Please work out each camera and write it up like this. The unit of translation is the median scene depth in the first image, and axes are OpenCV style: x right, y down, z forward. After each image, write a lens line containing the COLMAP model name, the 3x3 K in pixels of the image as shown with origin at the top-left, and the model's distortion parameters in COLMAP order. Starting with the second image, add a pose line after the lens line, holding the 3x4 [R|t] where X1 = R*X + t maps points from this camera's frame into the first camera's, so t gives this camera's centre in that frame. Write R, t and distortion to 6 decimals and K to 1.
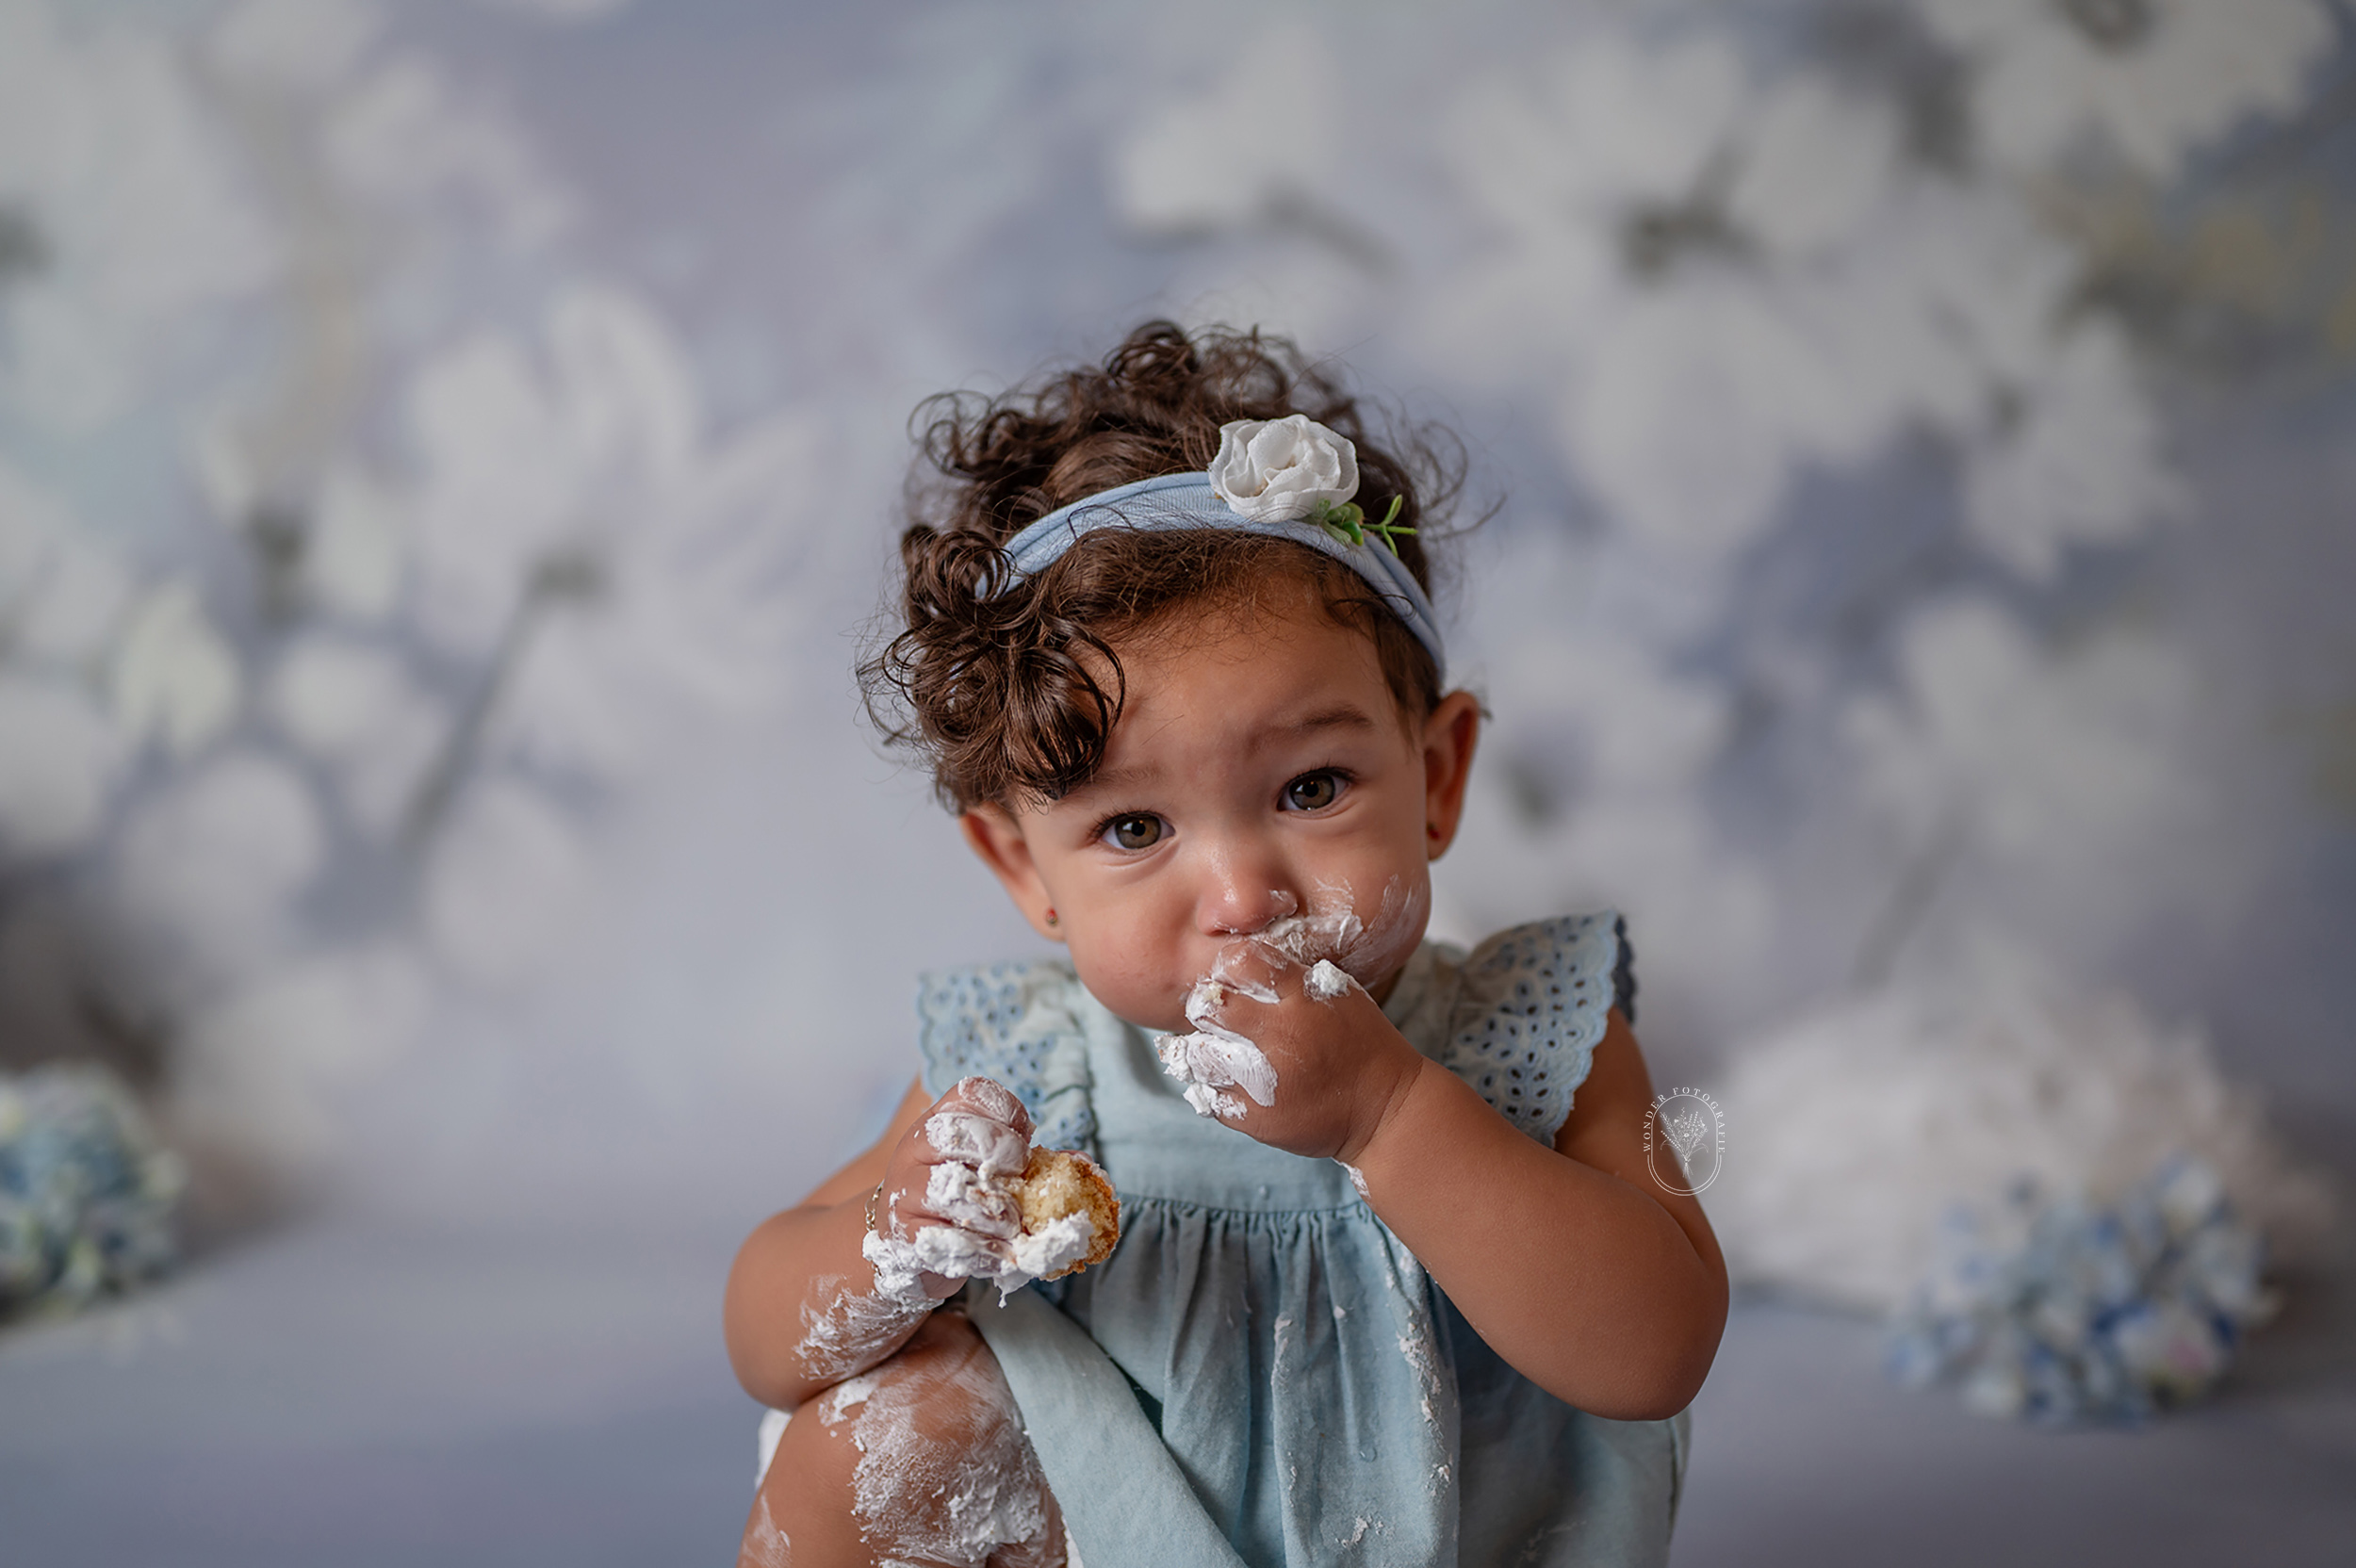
lens RADIAL K [[3424.2, 0, 1180.0], [0, 3424.2, 826.5], [0, 0, 1]] dist [-0.014771, -0.053915]
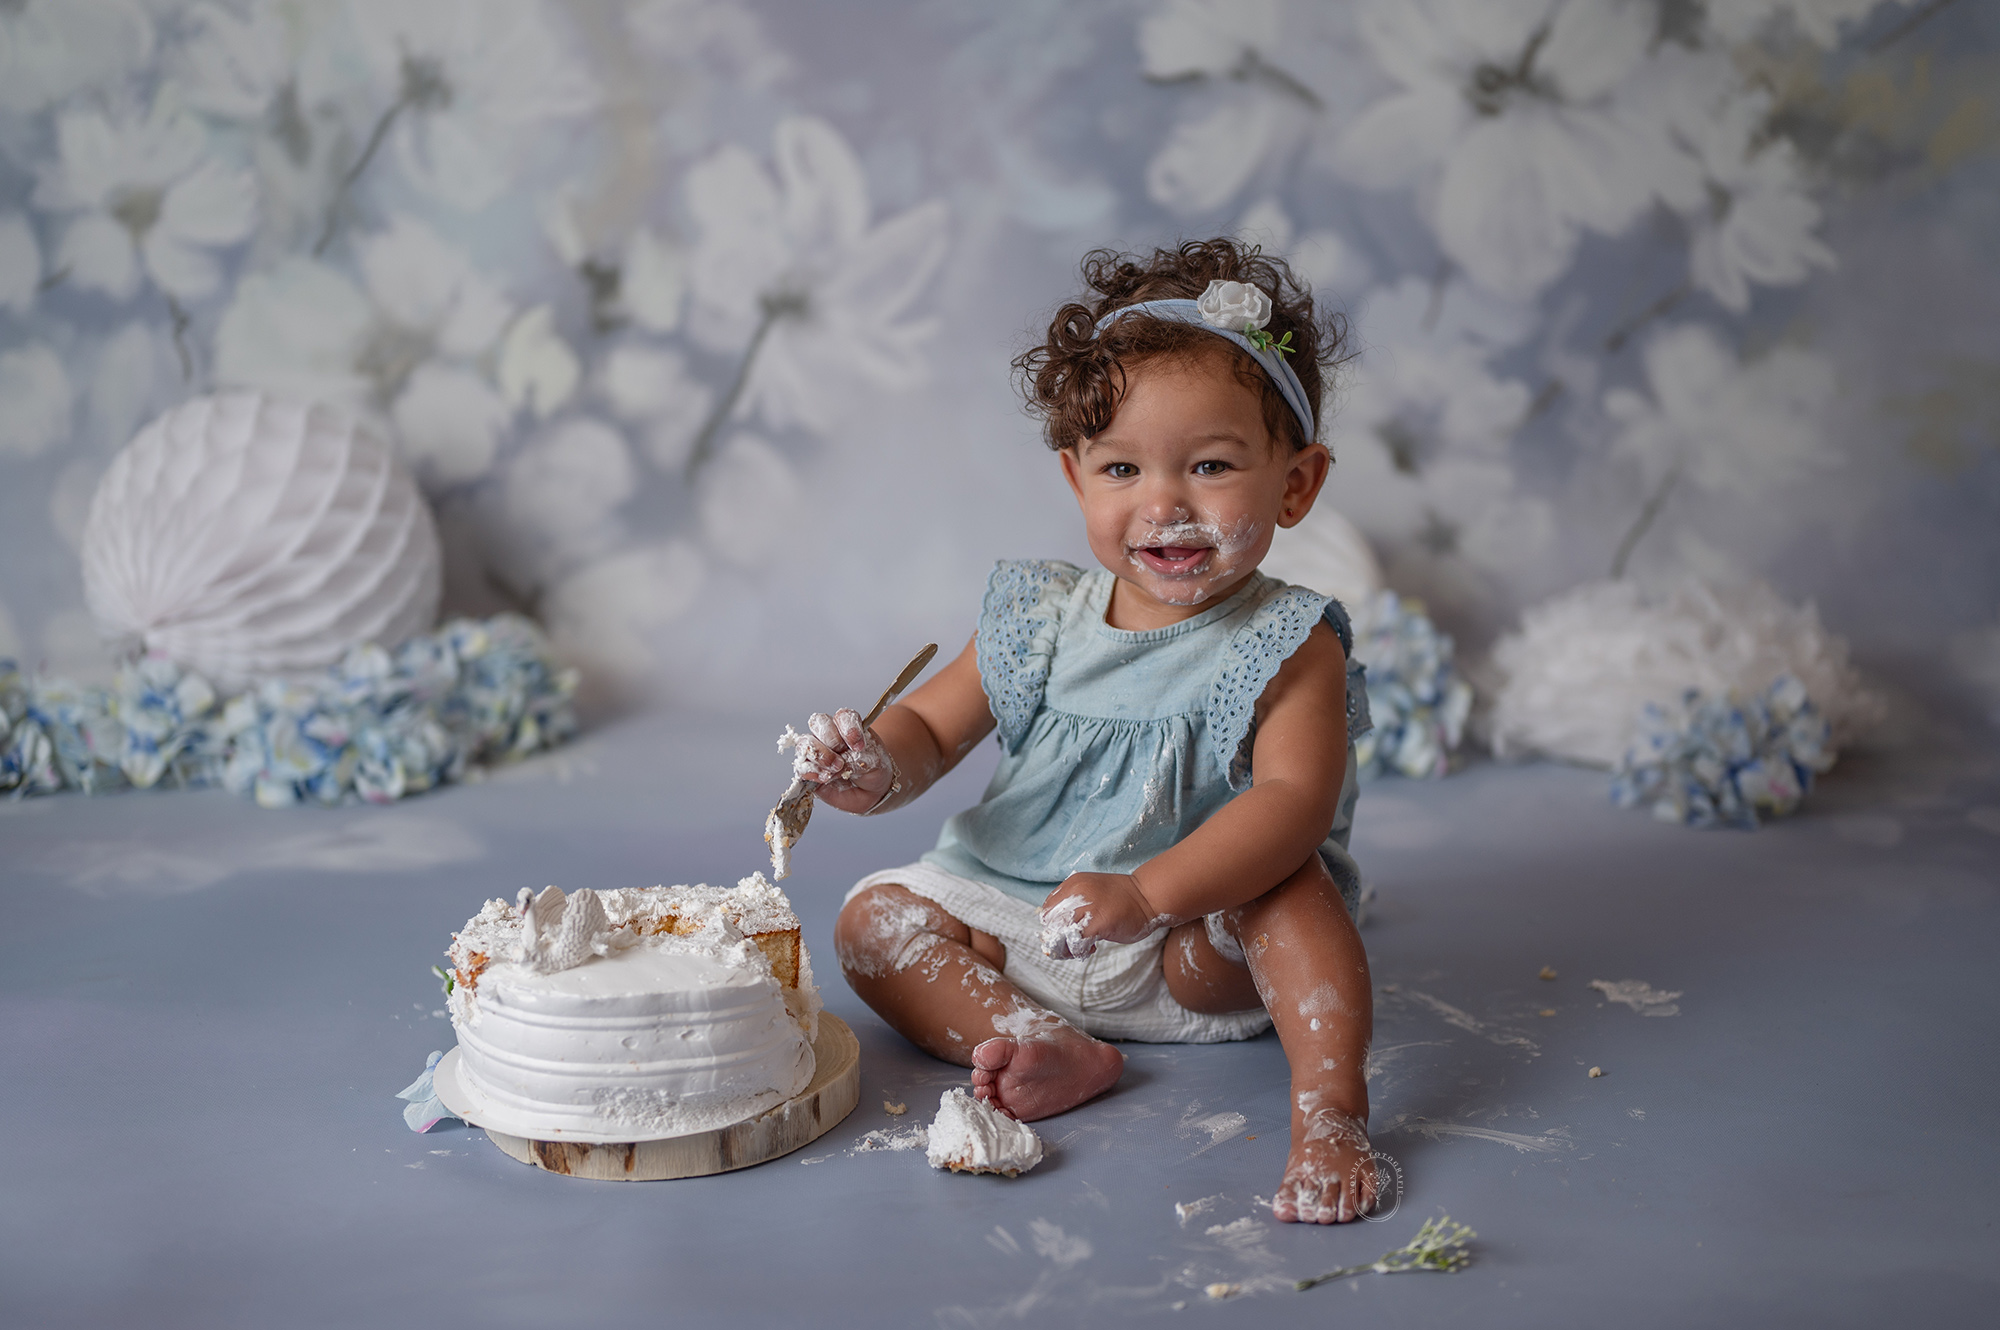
lens RADIAL K [[2906.9, 0, 1001.7], [0, 2906.9, 701.0], [0, 0, 1]] dist [-0.014771, -0.053915]
pose [[0.999475, 0.010292, -0.030726, -0.038508], [-0.007461, 0.995835, 0.090864, -0.014305], [0.031533, -0.090587, 0.995389, -0.334820]]
